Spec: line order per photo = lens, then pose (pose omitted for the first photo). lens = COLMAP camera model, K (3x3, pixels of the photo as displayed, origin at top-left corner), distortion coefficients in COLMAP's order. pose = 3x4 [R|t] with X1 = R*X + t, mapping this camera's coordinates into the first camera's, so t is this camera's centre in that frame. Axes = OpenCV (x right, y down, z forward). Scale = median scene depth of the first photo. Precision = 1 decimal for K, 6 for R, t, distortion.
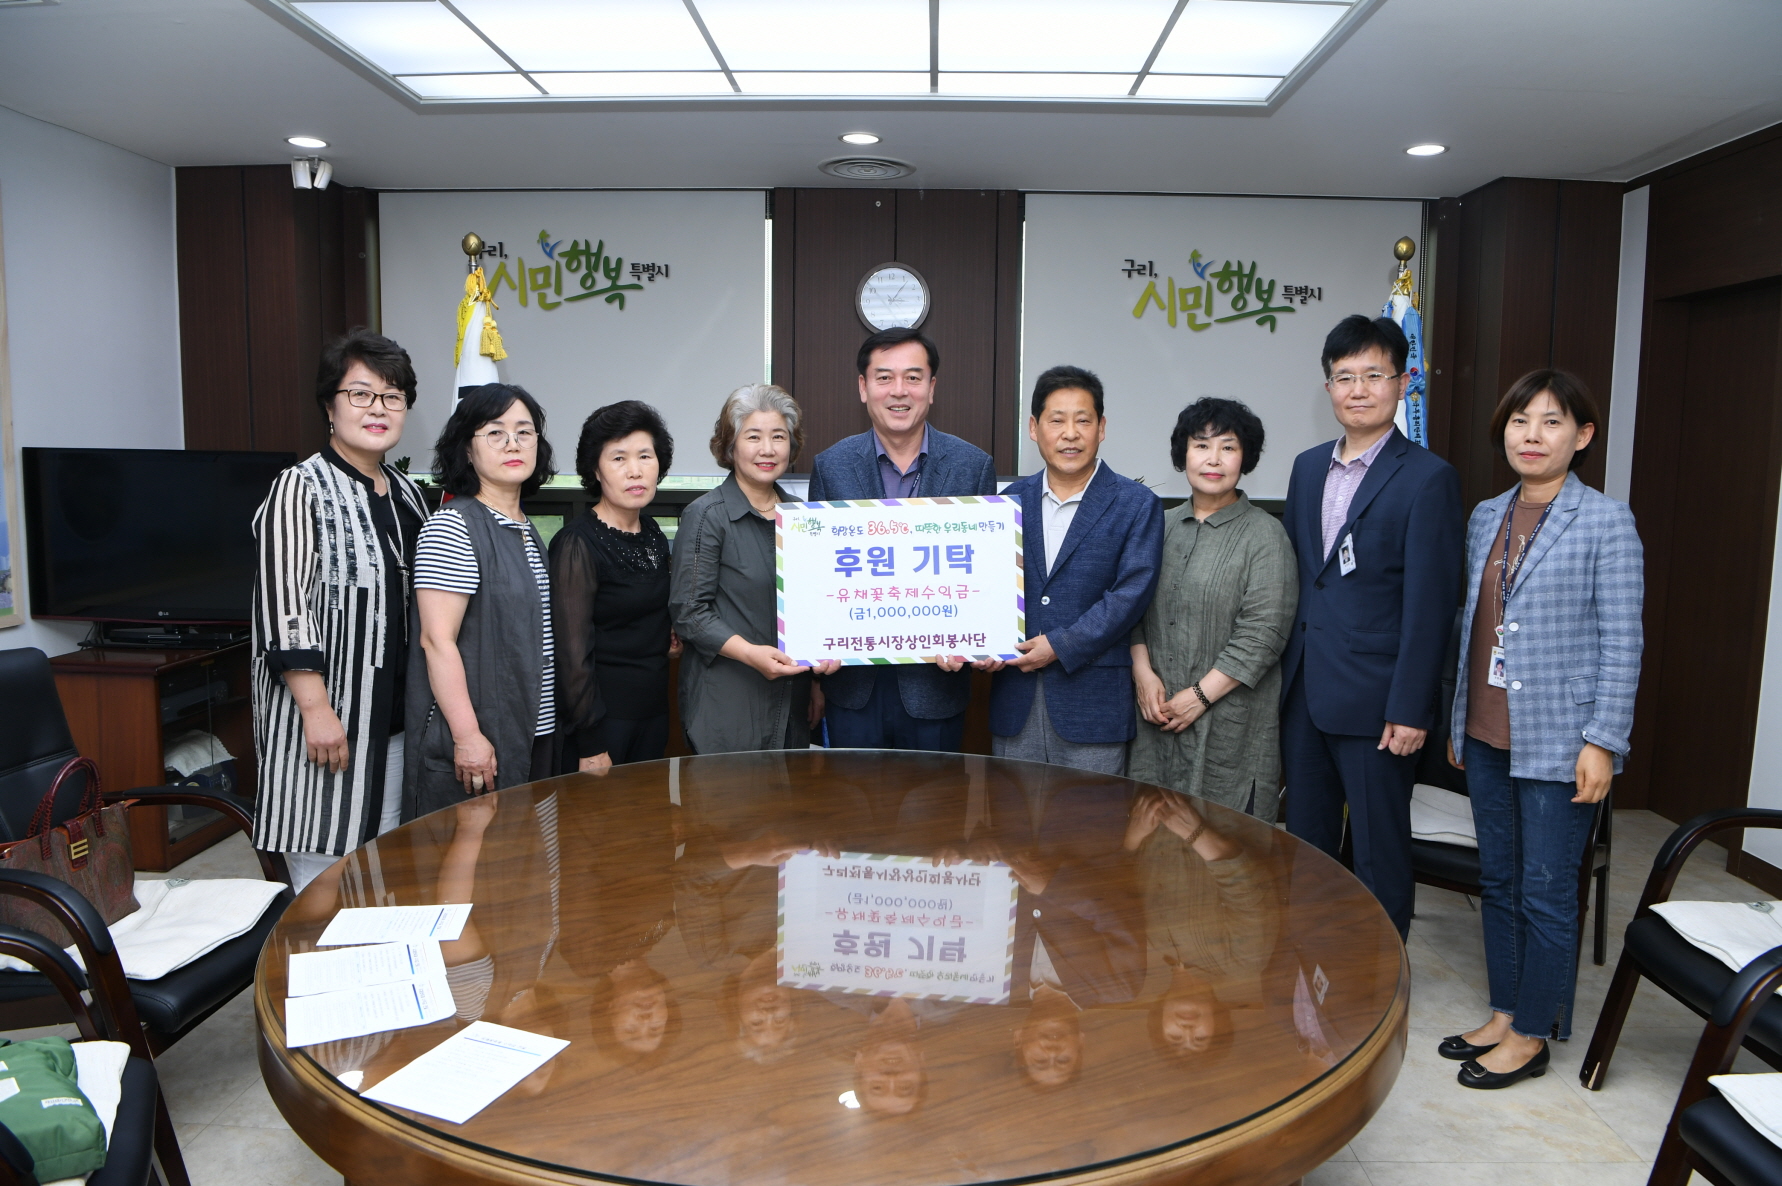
lens RADIAL K [[1213.4, 0, 901.7], [0, 1213.4, 598.4], [0, 0, 1]] dist [-0.075351, 0.013282]
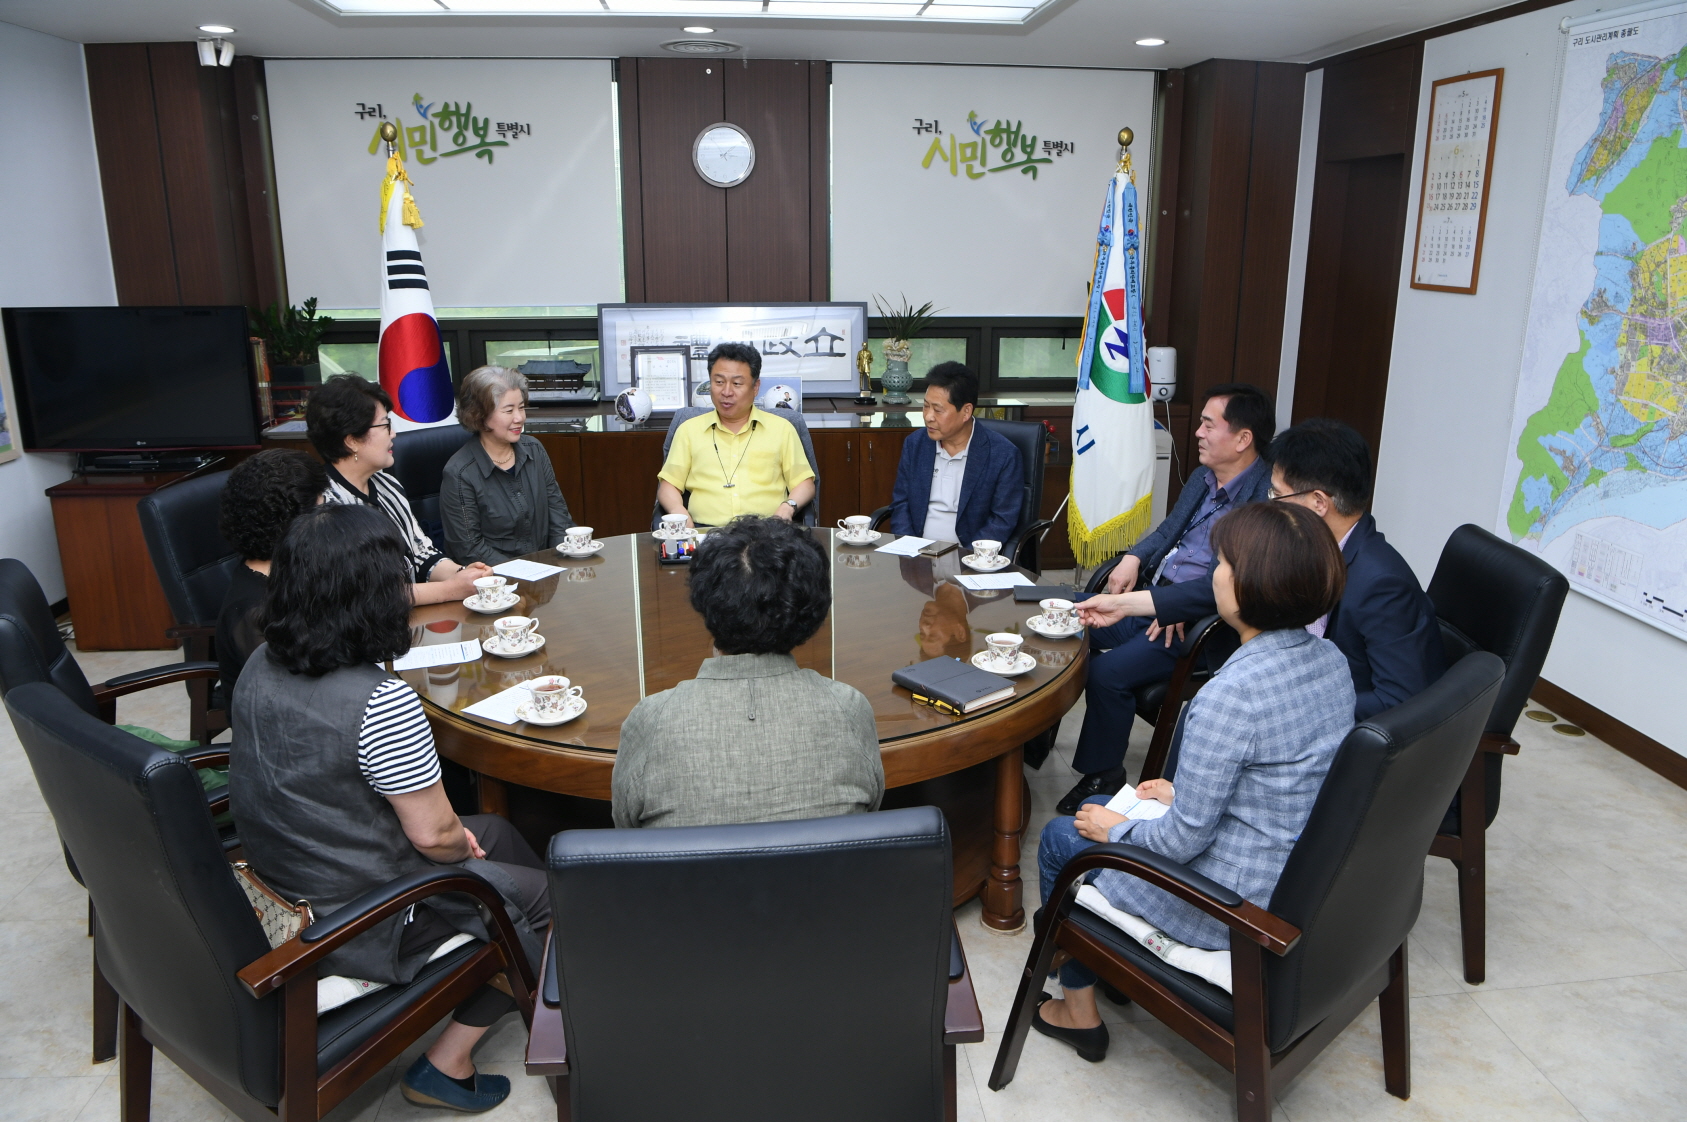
lens RADIAL K [[1148.7, 0, 853.7], [0, 1148.7, 566.1], [0, 0, 1]] dist [-0.075351, 0.013282]
pose [[0.991760, -0.043986, 0.120321, -0.045042], [0.024198, 0.986621, 0.161222, -0.031547], [-0.125803, -0.156982, 0.979556, -0.248616]]
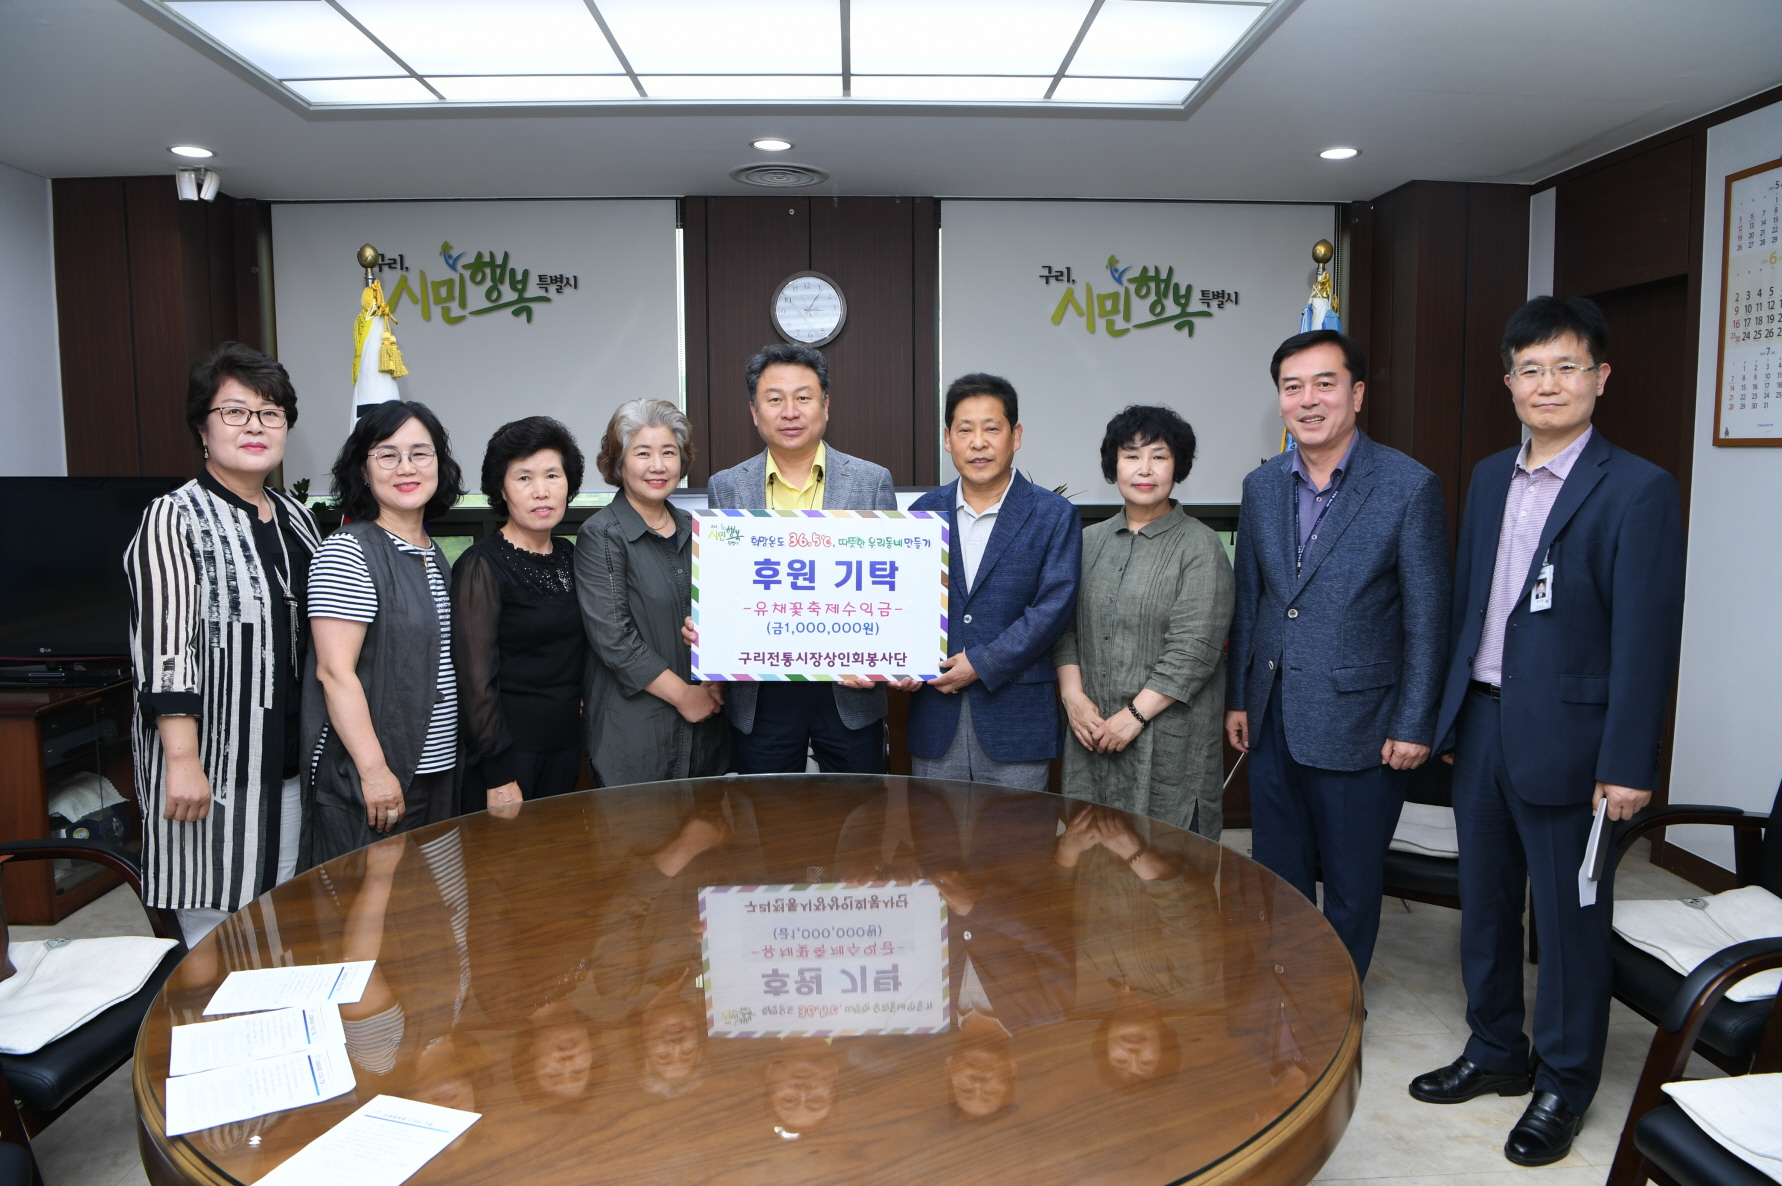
lens RADIAL K [[1213.4, 0, 901.7], [0, 1213.4, 598.4], [0, 0, 1]] dist [-0.075351, 0.013282]
pose [[0.997635, -0.024997, 0.064027, -0.000928], [0.025495, 0.999651, -0.006976, -0.004738], [-0.063831, 0.008592, 0.997924, 0.023846]]
